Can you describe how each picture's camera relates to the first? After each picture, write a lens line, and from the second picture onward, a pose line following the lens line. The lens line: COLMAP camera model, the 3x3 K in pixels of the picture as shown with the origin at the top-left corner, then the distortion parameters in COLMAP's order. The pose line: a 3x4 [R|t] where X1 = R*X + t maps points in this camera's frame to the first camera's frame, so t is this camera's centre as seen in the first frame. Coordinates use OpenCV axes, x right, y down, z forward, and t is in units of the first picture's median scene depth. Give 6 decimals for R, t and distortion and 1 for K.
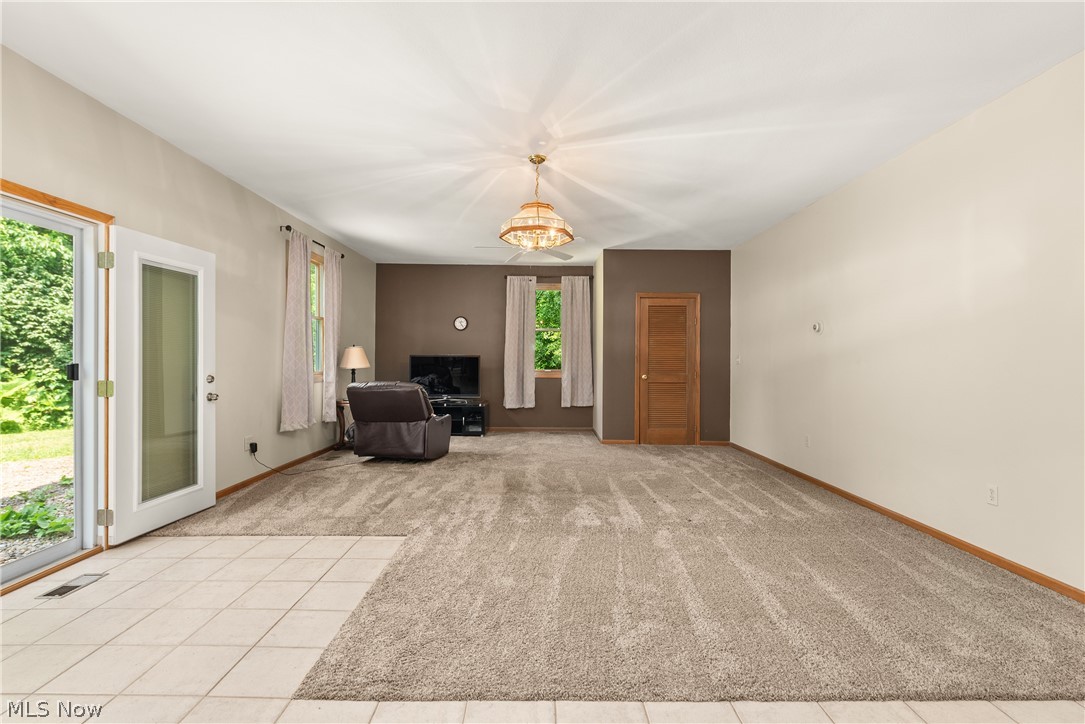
lens RADIAL K [[507.9, 0, 539.1], [0, 507.9, 362.2], [0, 0, 1]] dist [0.000401, -0.000412]
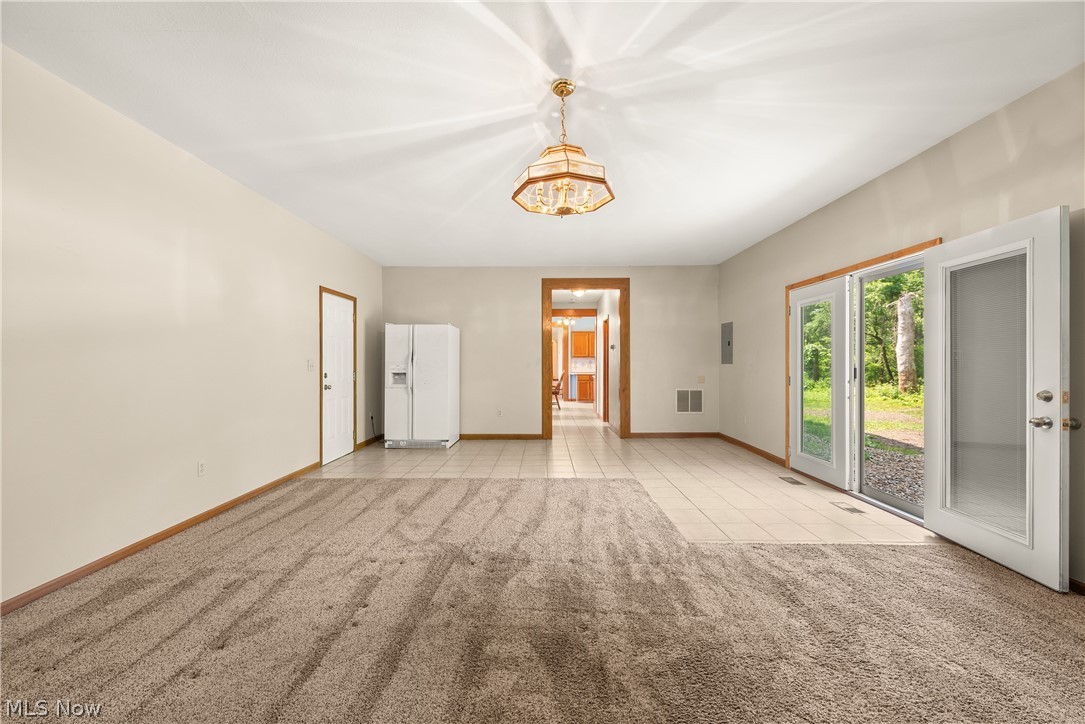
lens RADIAL K [[438.6, 0, 543.2], [0, 438.6, 363.7], [0, 0, 1]] dist [-0.001107, -0.000525]
pose [[-0.999925, -0.004070, 0.011528, 0.014207], [-0.003959, 0.999945, 0.009698, -0.012848], [-0.011567, 0.009652, -0.999887, 1.451062]]
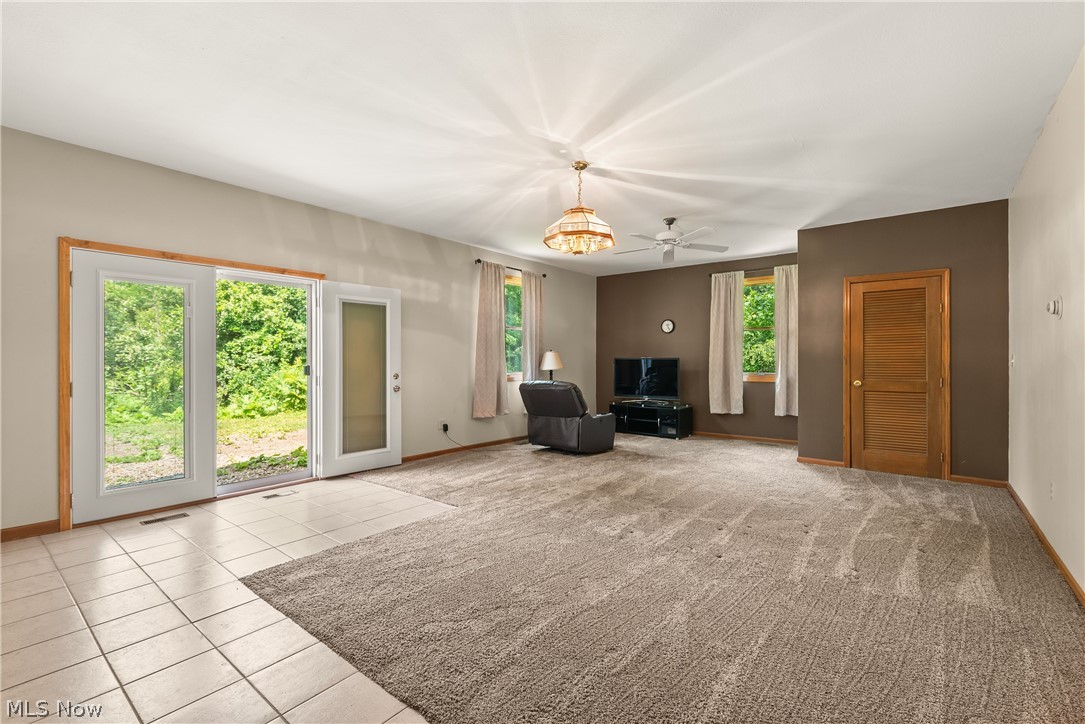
lens RADIAL K [[480.5, 0, 539.9], [0, 480.5, 364.0], [0, 0, 1]] dist [0.002120, -0.000099]
pose [[0.776326, -0.000856, -0.630332, 0.483390], [-0.000008, 0.999999, -0.001368, 0.000085], [0.630332, 0.001067, 0.776325, 0.178609]]
